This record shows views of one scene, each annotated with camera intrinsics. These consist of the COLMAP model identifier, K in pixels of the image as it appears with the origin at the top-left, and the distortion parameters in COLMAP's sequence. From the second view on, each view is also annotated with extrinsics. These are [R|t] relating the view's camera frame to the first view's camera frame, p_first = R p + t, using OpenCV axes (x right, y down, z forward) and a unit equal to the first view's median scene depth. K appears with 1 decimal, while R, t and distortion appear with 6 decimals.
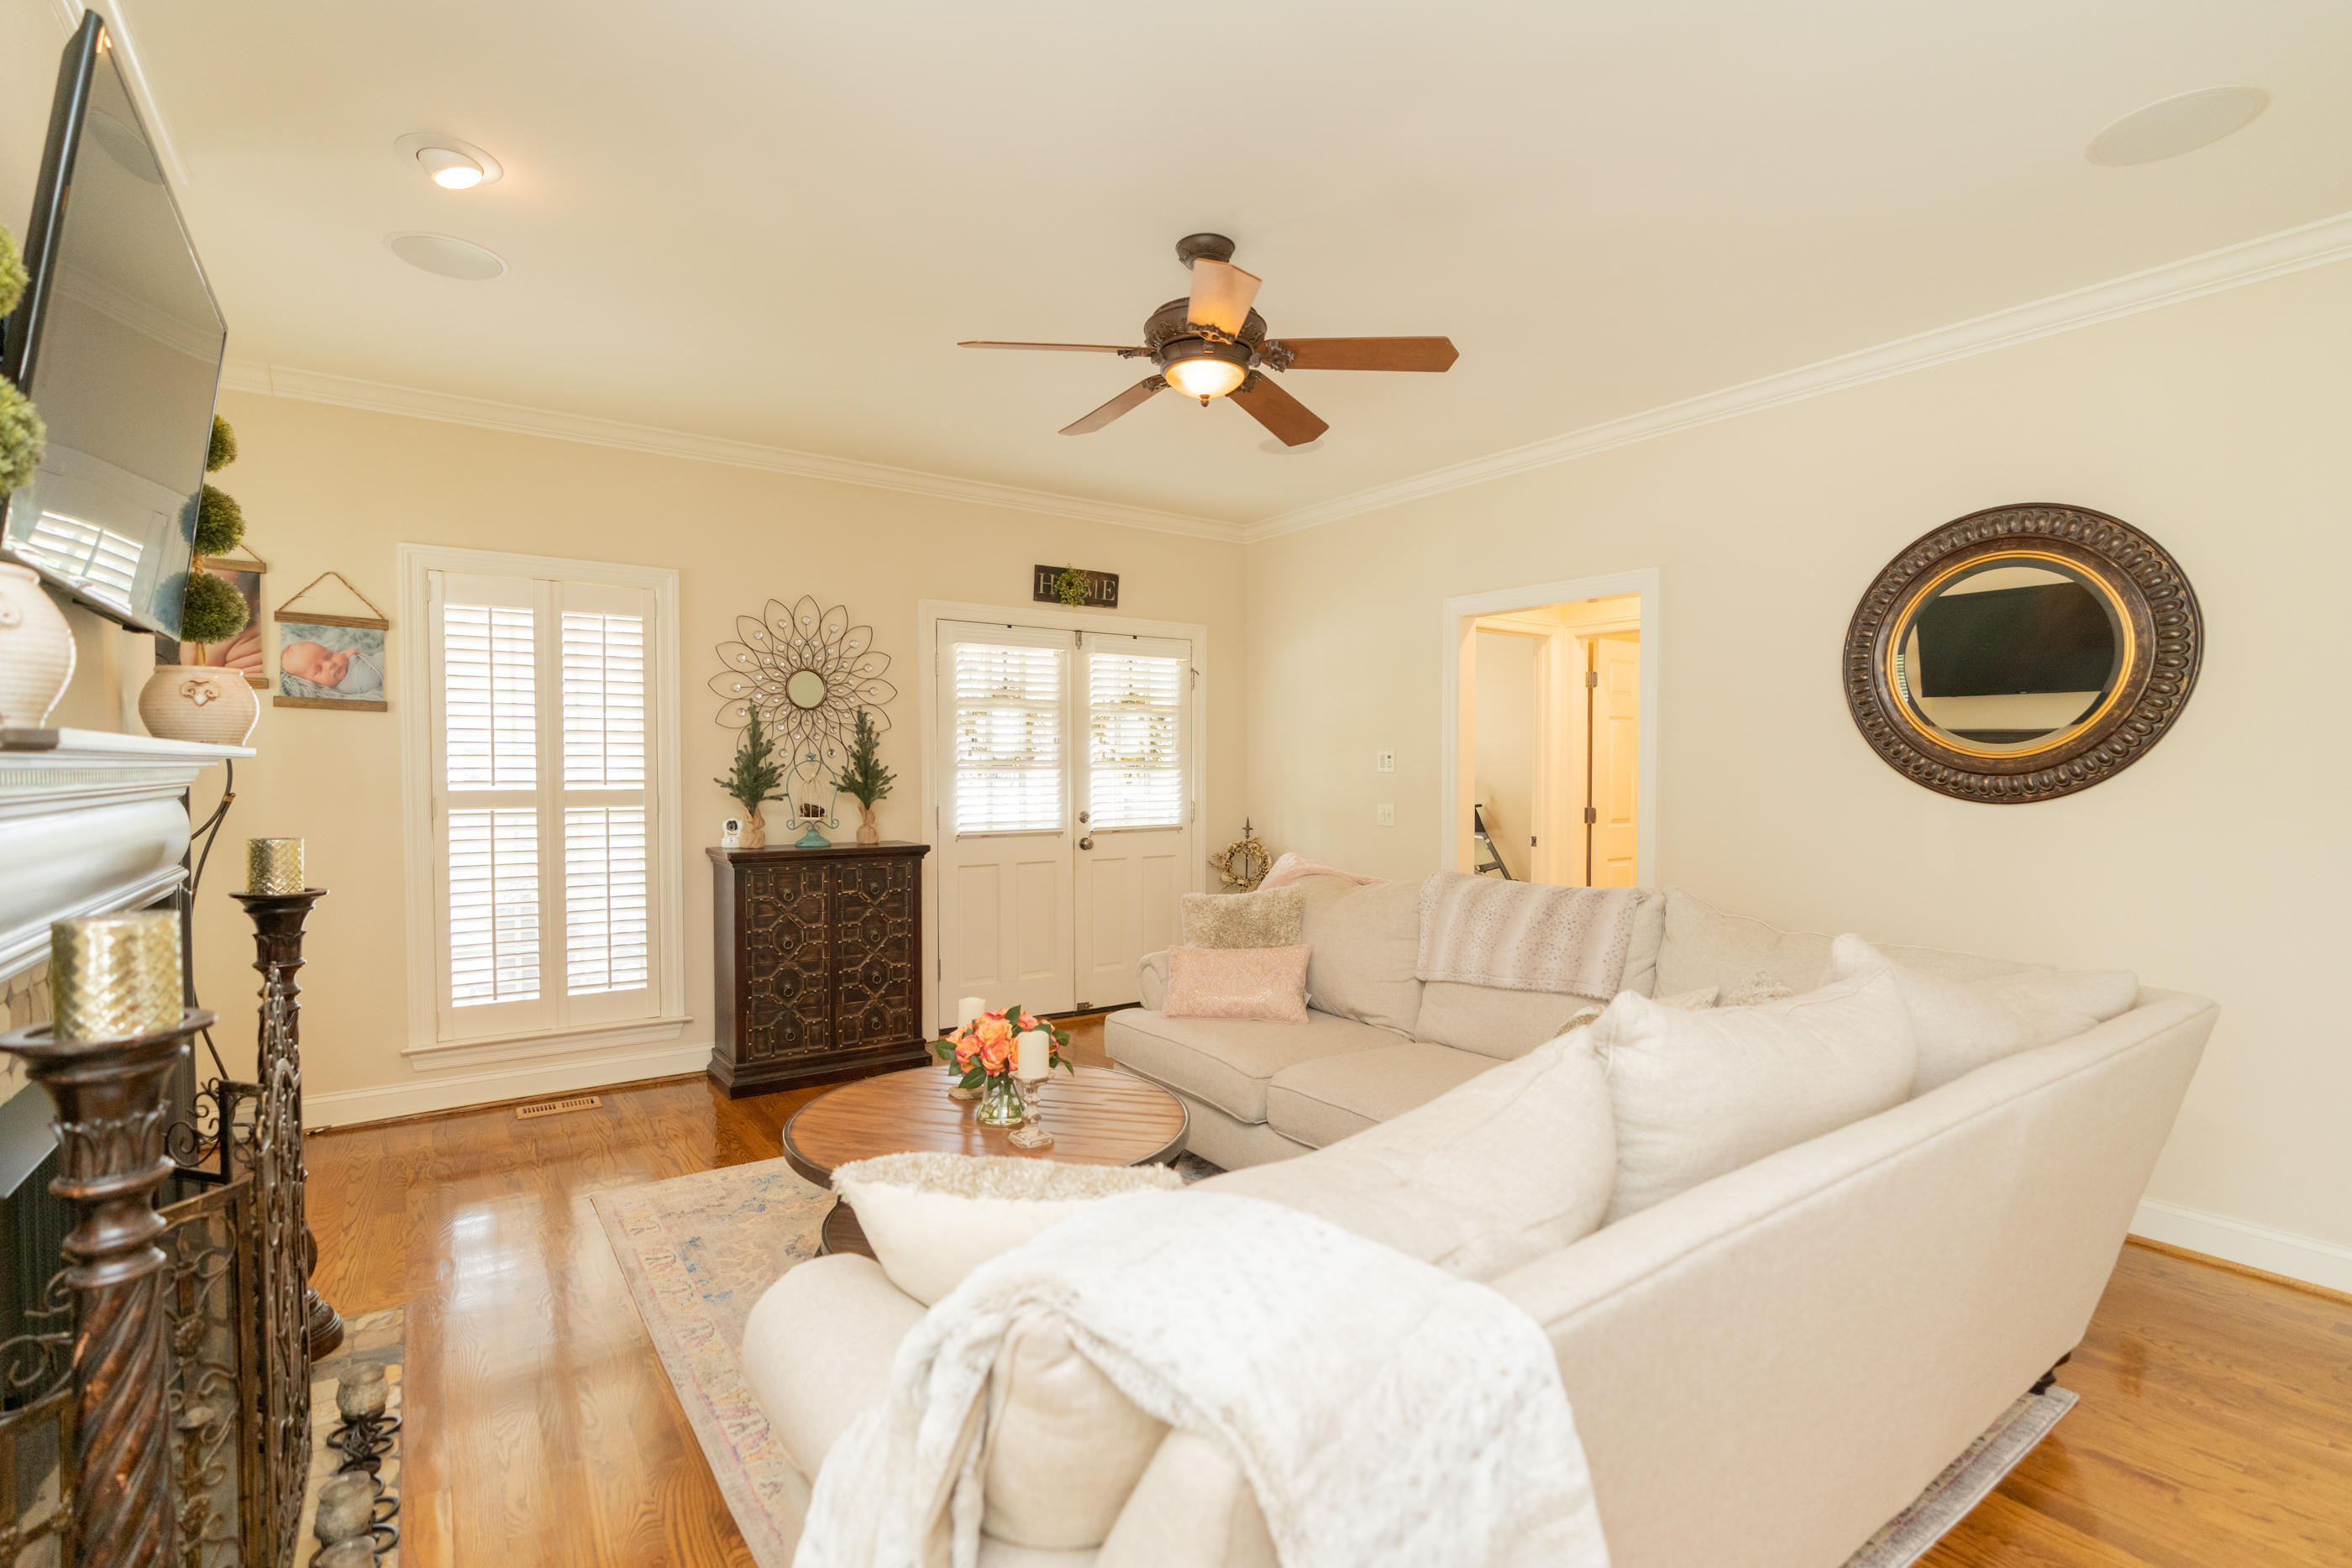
lens RADIAL K [[1112.0, 0, 1177.0], [0, 1112.0, 790.5], [0, 0, 1]] dist [-0.001963, -0.000151]
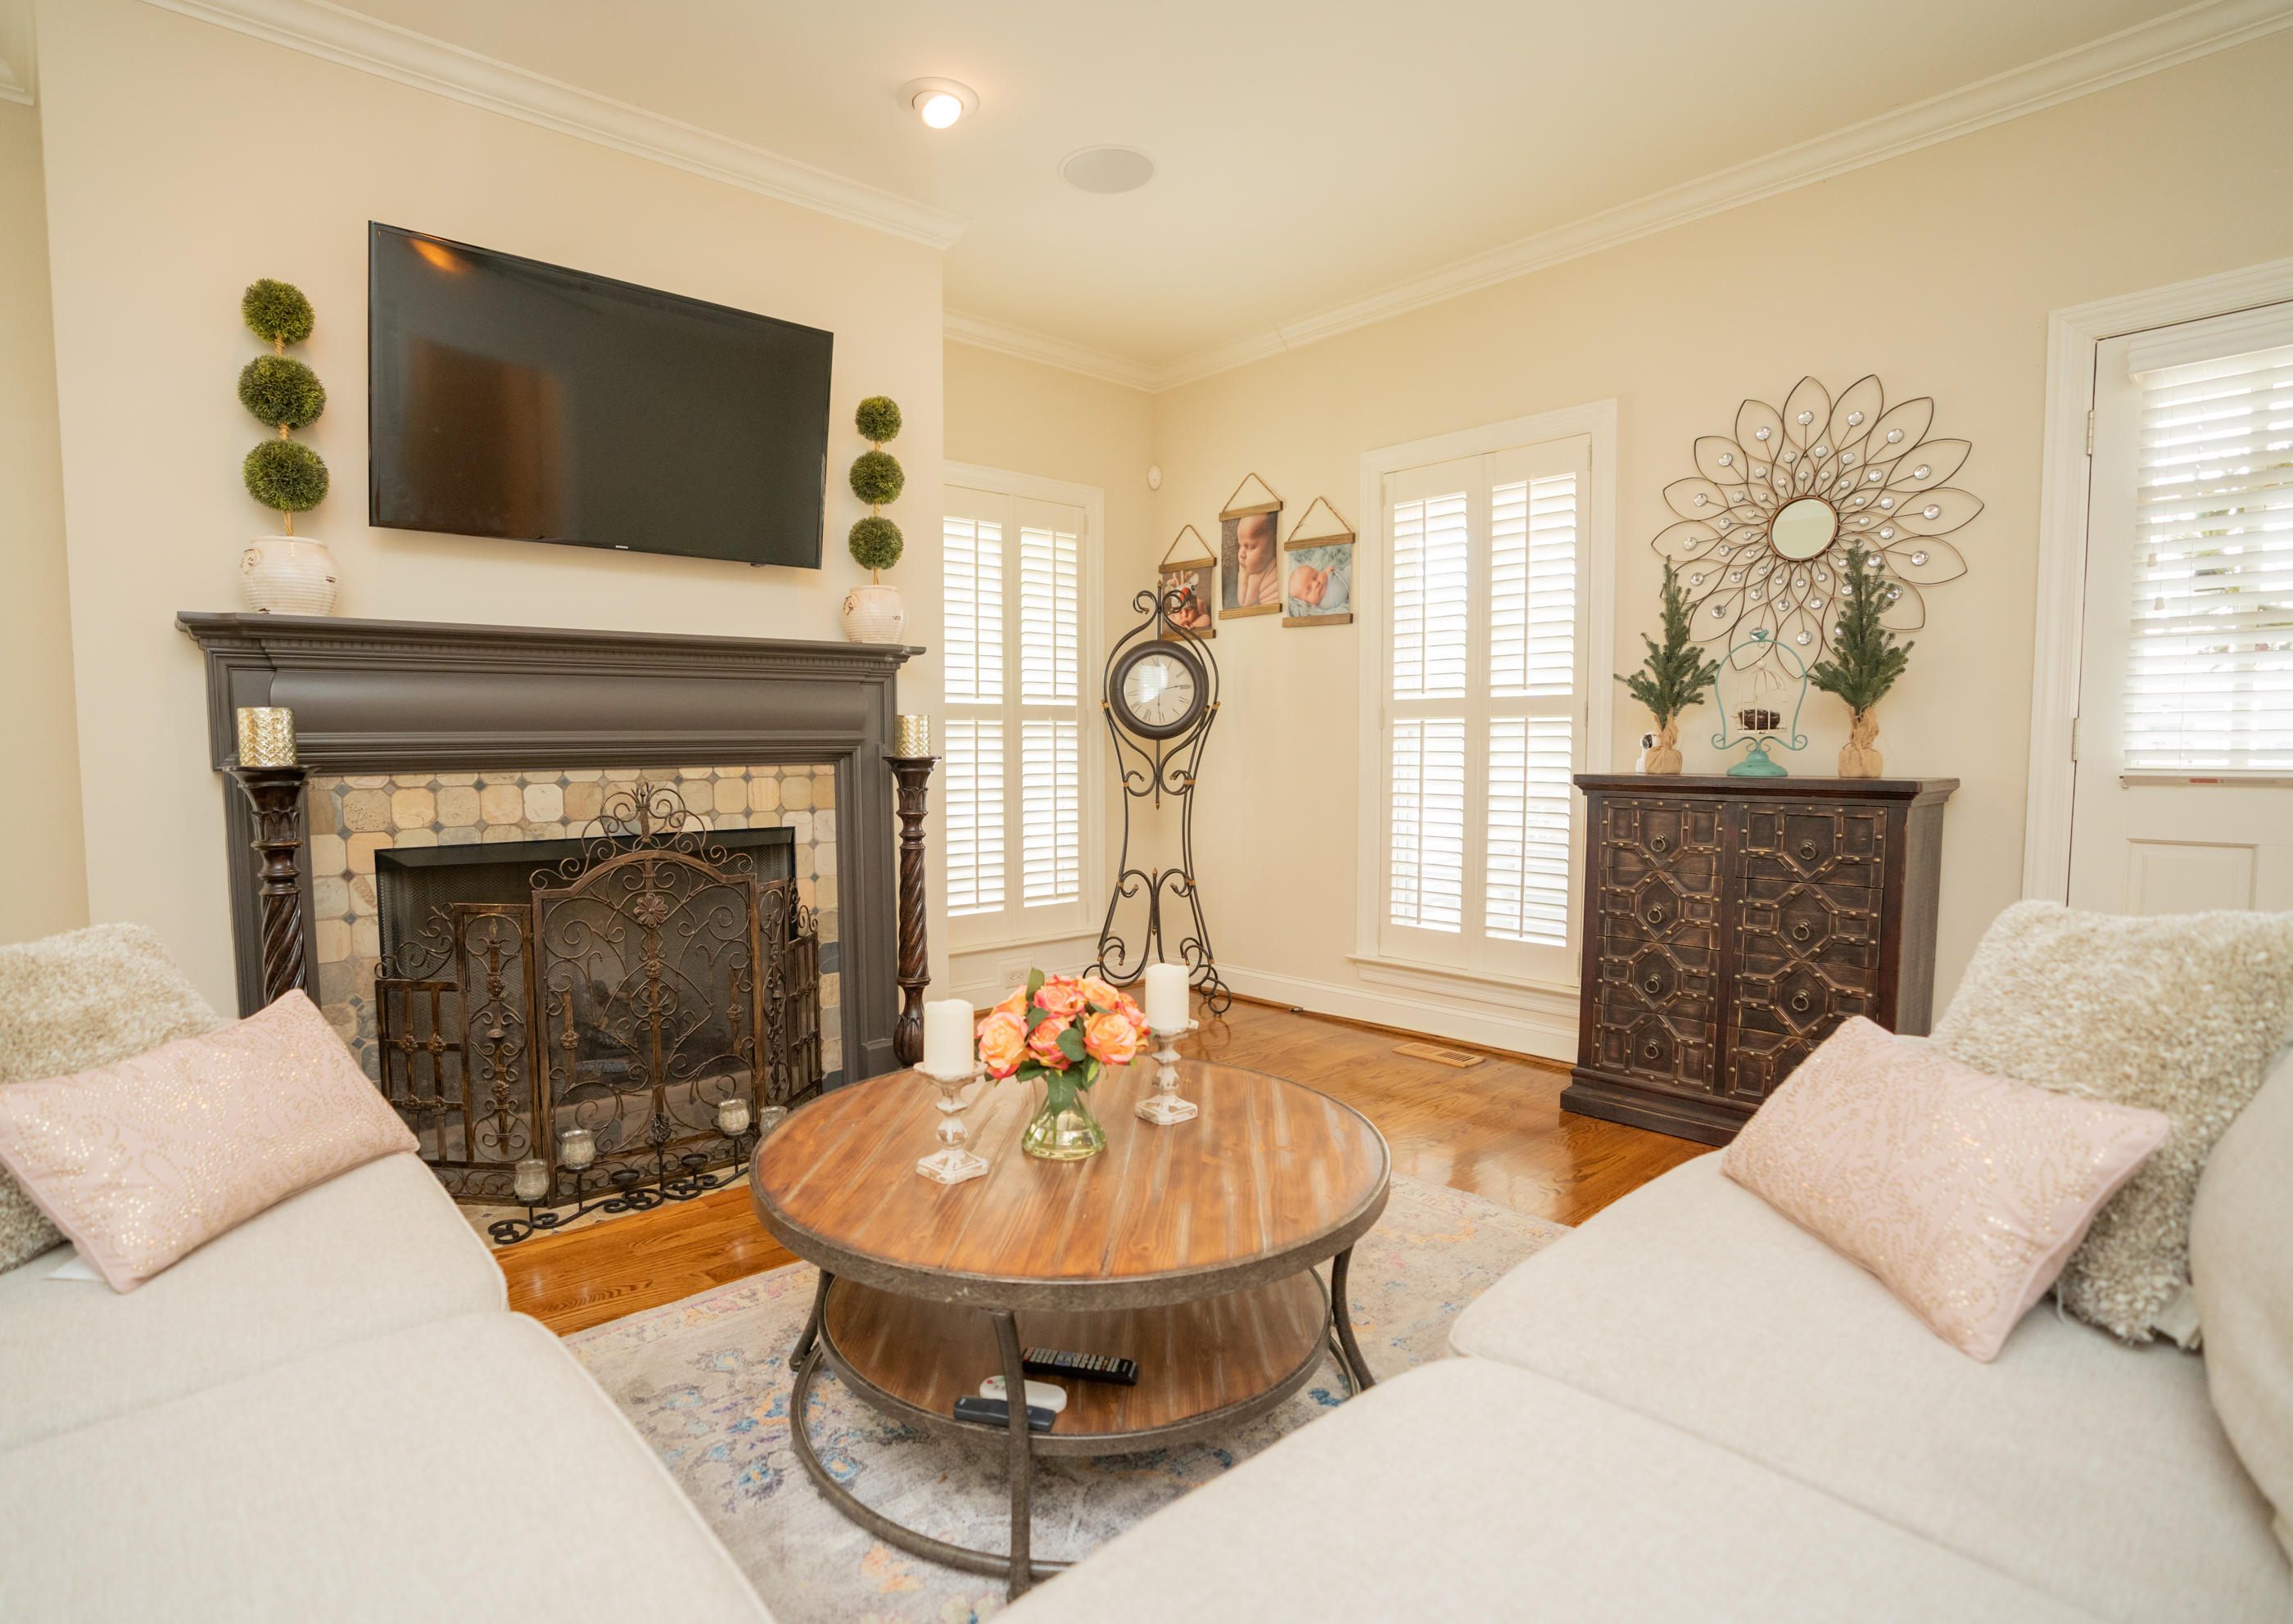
lens RADIAL K [[1211.0, 0, 1146.5], [0, 1211.0, 812.0], [0, 0, 1]] dist [-0.014940, 0.000227]
pose [[0.106562, 0.050174, -0.993039, 0.334853], [-0.017353, 0.998668, 0.048596, 0.044884], [0.994155, 0.012054, 0.107290, 0.606693]]
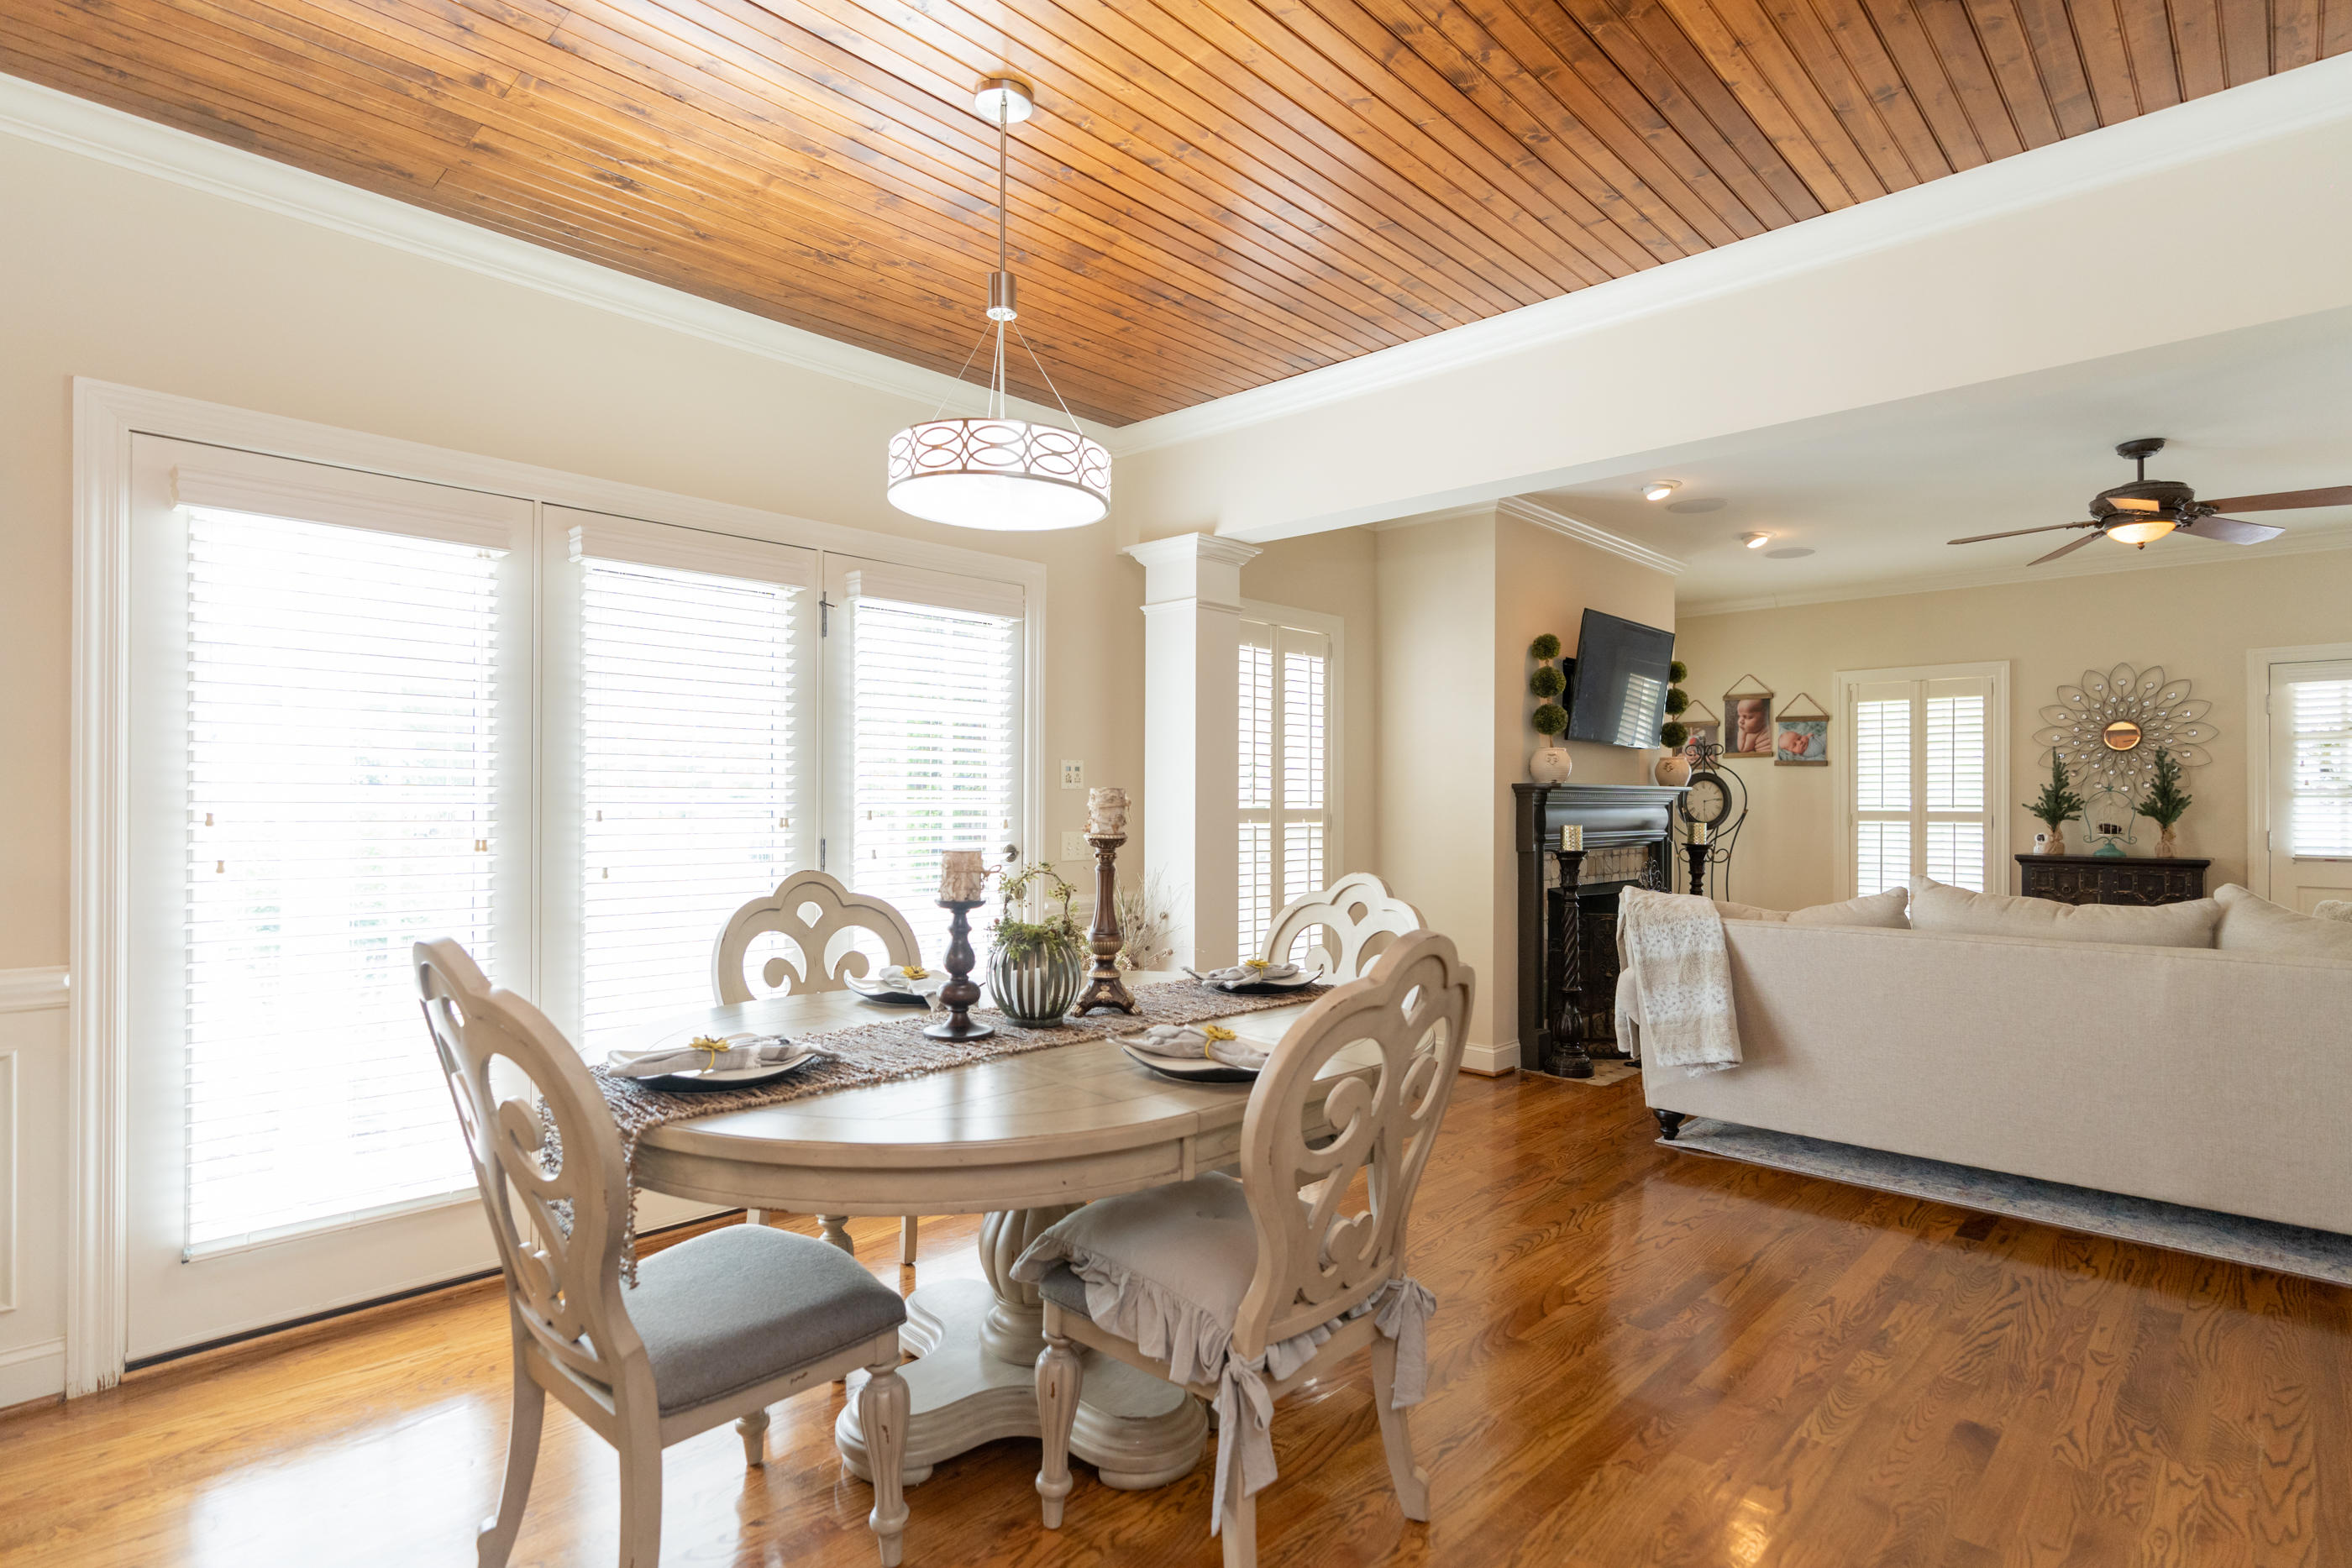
lens RADIAL K [[1239.5, 0, 1182.0], [0, 1239.5, 803.7], [0, 0, 1]] dist [-0.002078, 0.000193]
pose [[0.218421, -0.002054, -0.975852, 0.895664], [-0.023593, 0.999694, -0.007385, 0.025880], [0.975569, 0.024636, 0.218306, -0.404039]]
